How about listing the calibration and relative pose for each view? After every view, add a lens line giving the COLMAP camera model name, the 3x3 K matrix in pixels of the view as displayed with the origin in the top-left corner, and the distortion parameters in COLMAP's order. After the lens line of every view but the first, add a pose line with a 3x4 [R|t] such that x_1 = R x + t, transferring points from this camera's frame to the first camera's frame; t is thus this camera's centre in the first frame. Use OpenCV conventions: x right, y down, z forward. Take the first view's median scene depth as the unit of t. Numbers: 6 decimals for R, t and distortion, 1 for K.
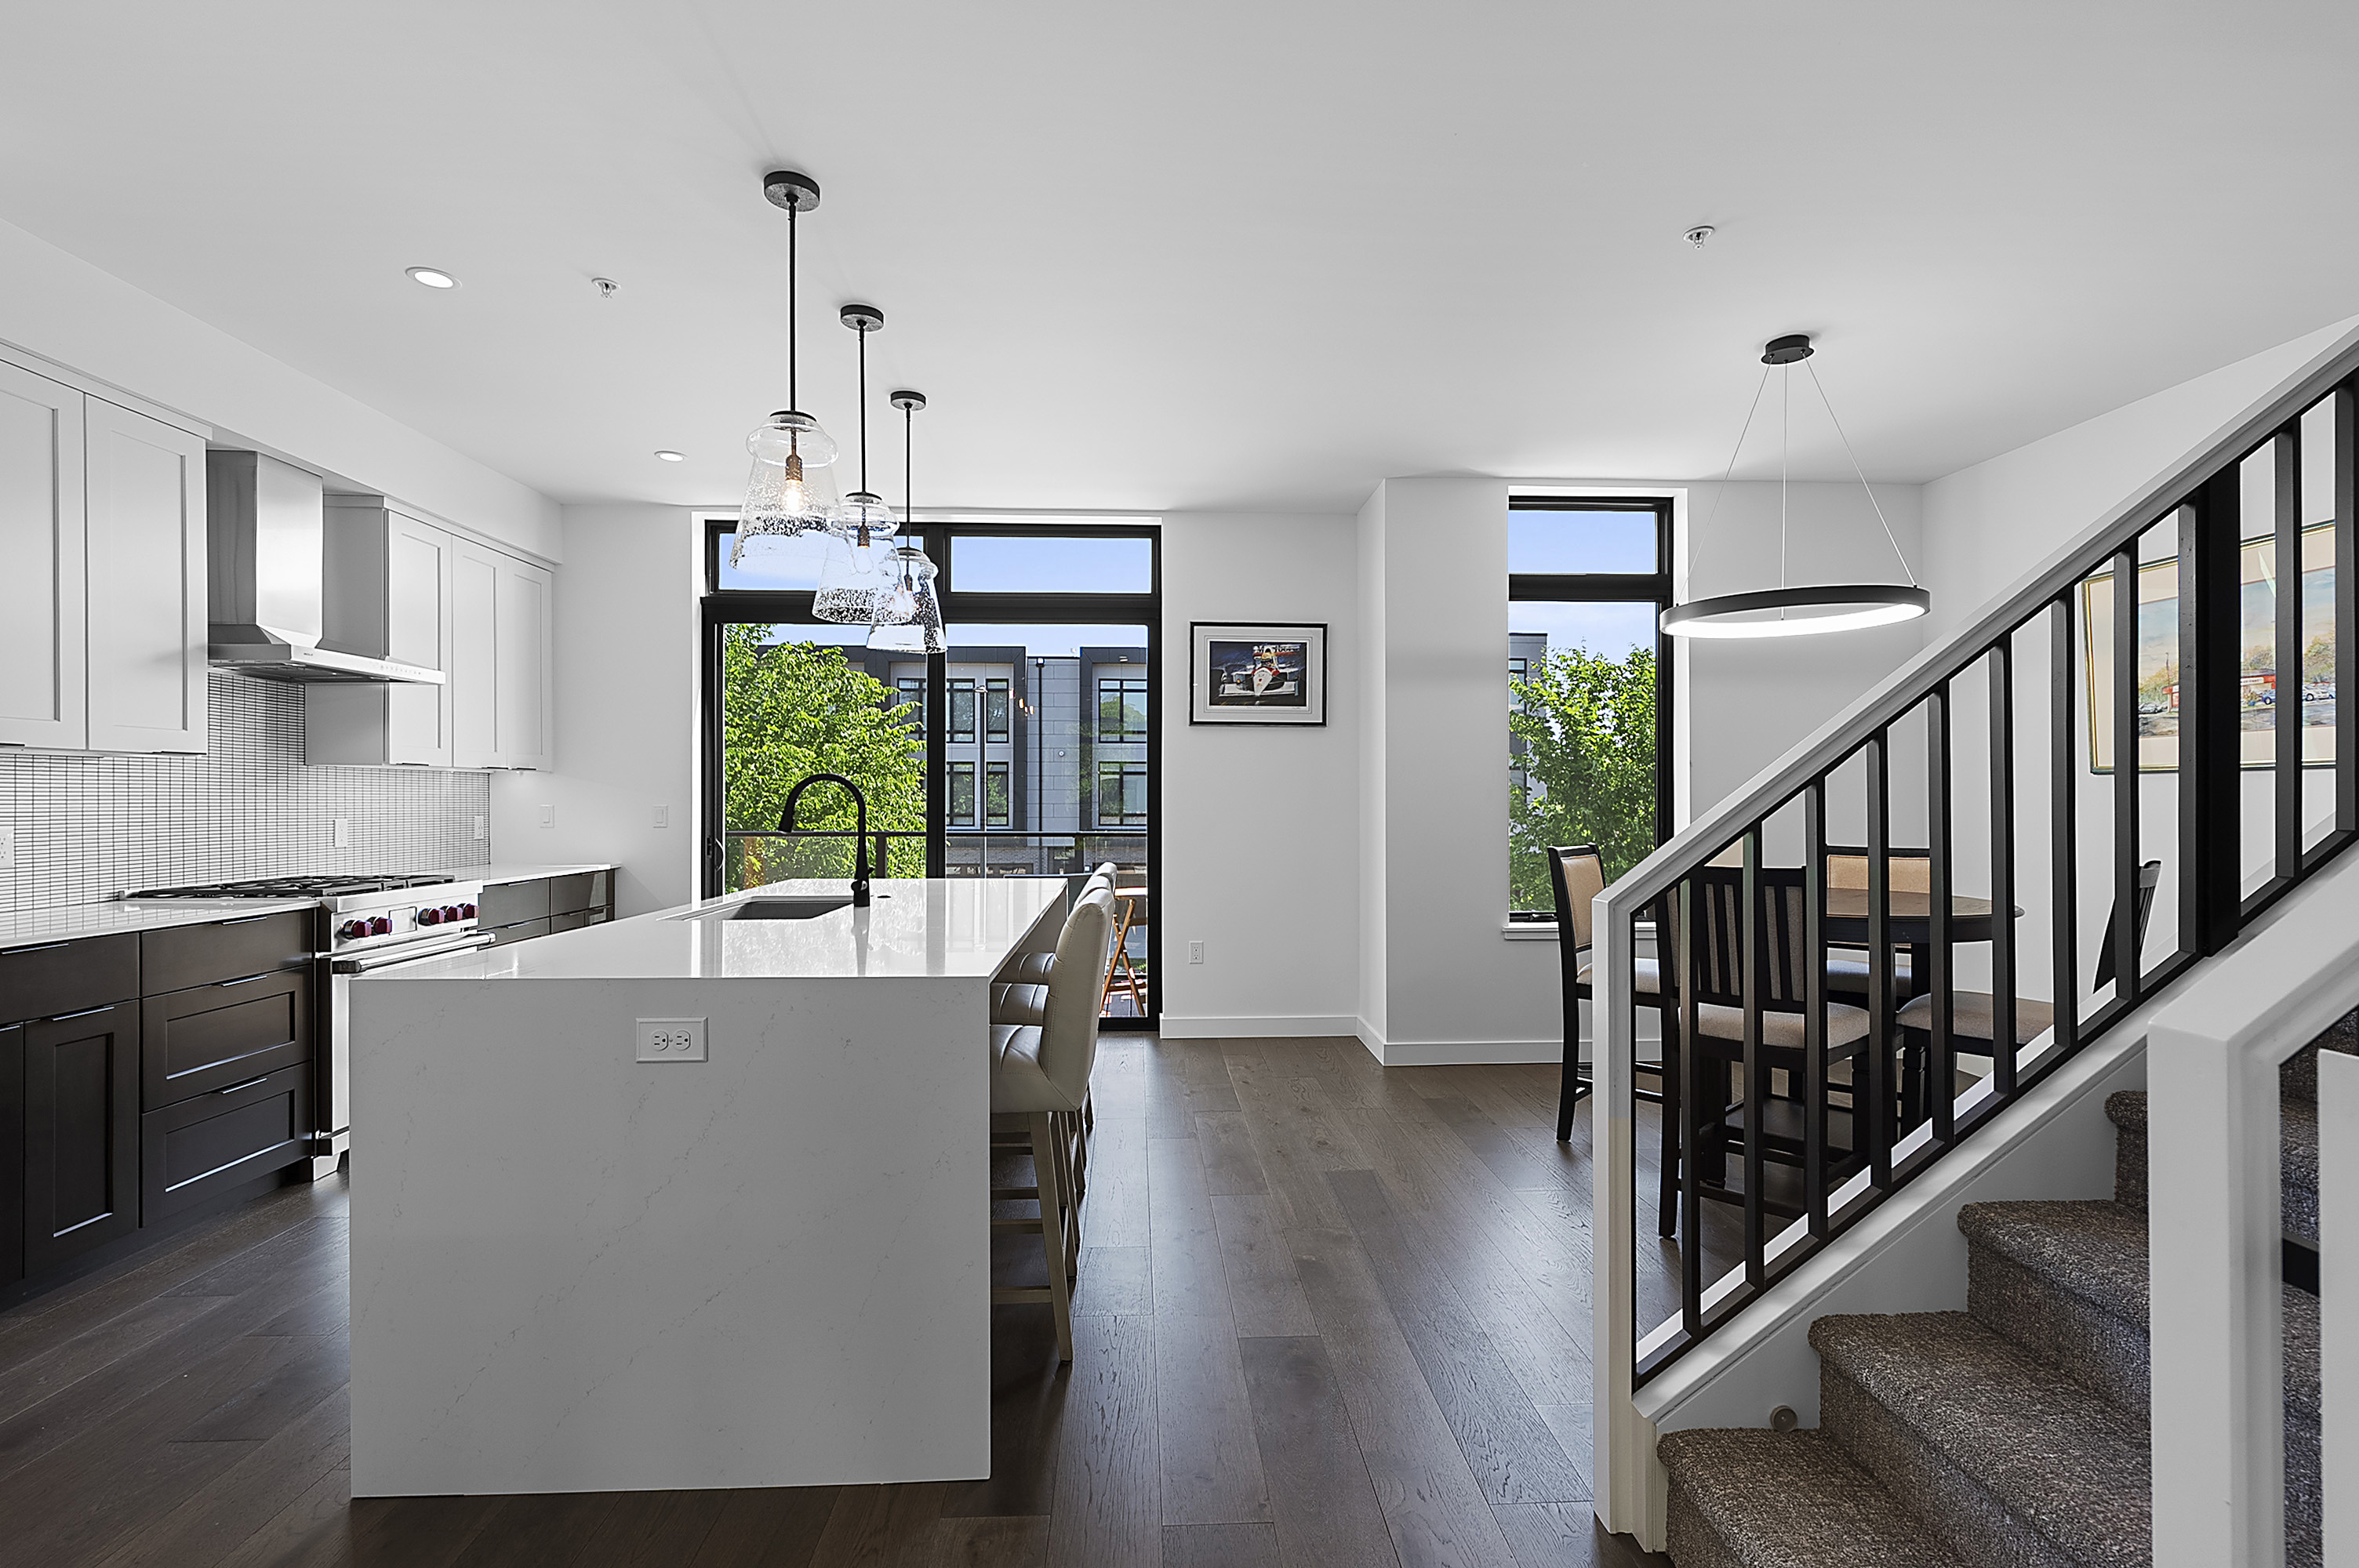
lens RADIAL K [[1081.6, 0, 1179.1], [0, 1081.6, 794.2], [0, 0, 1]] dist [-0.004231, 0.001059]
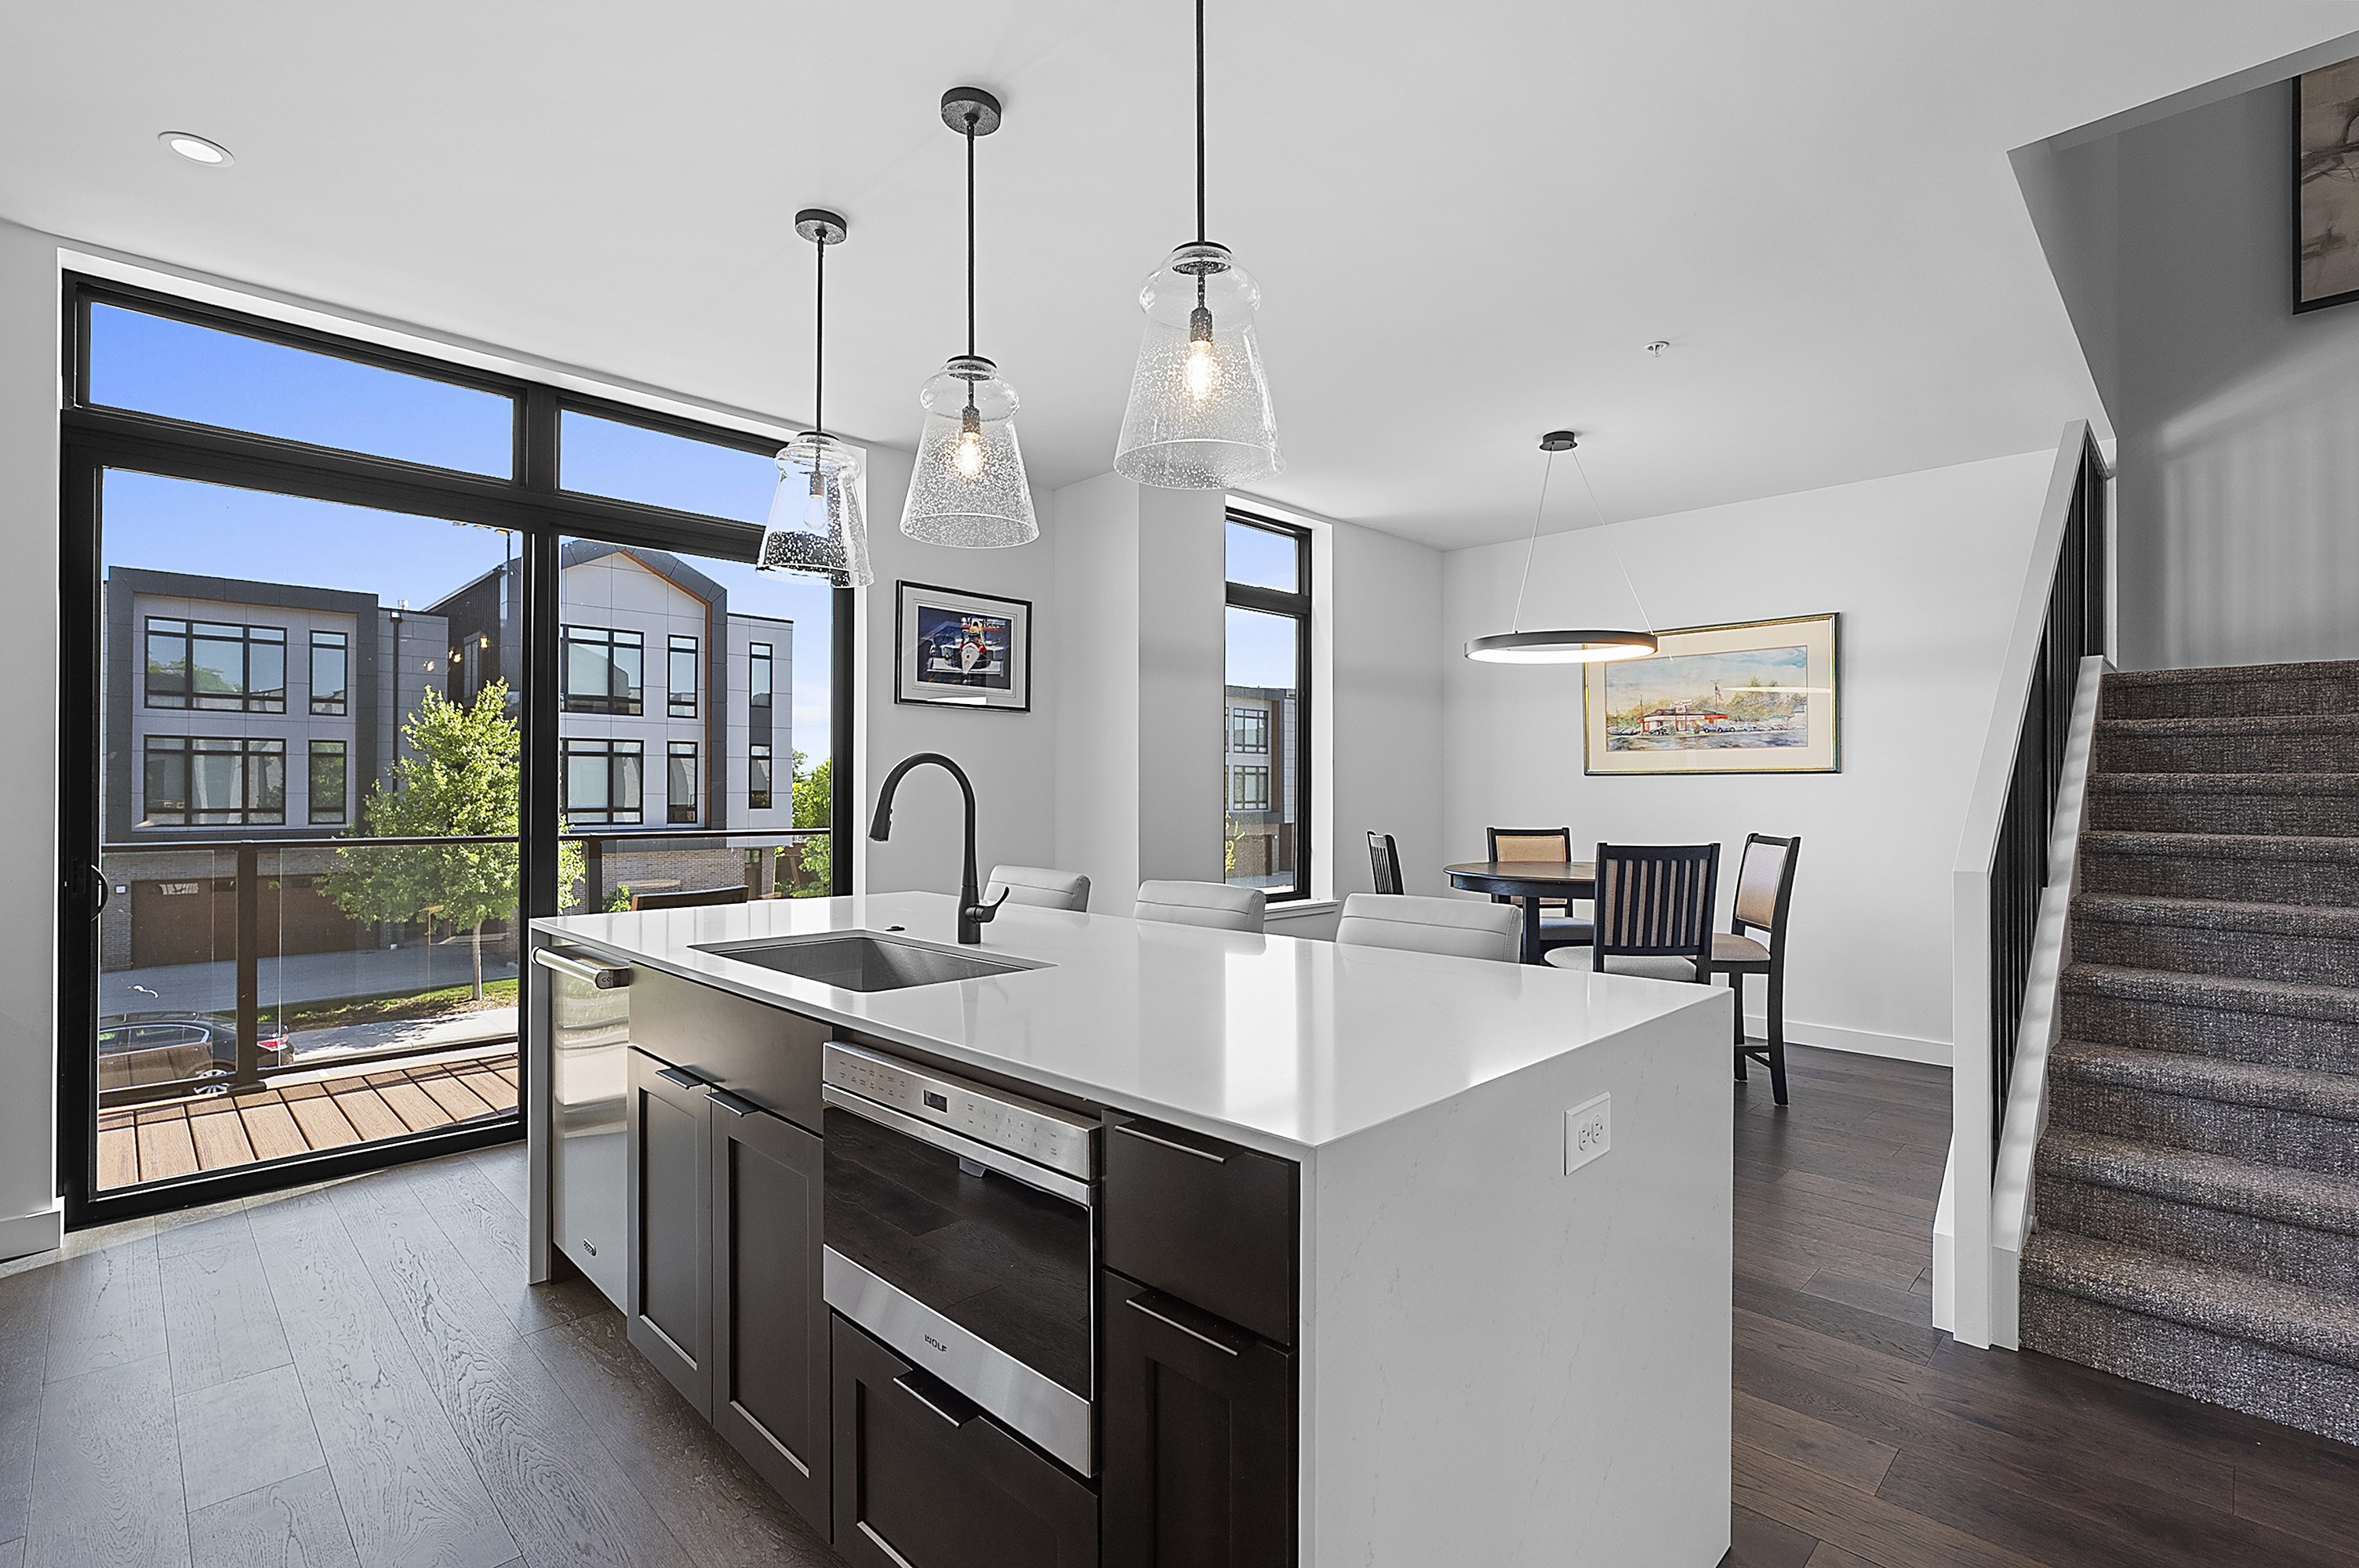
lens RADIAL K [[1084.0, 0, 1183.2], [0, 1084.0, 788.3], [0, 0, 1]] dist [-0.001984, 0.001507]
pose [[0.733689, 0.003269, 0.679478, -0.478185], [-0.005303, 0.999986, 0.000915, 0.001080], [-0.679465, -0.004275, 0.733696, 0.272305]]
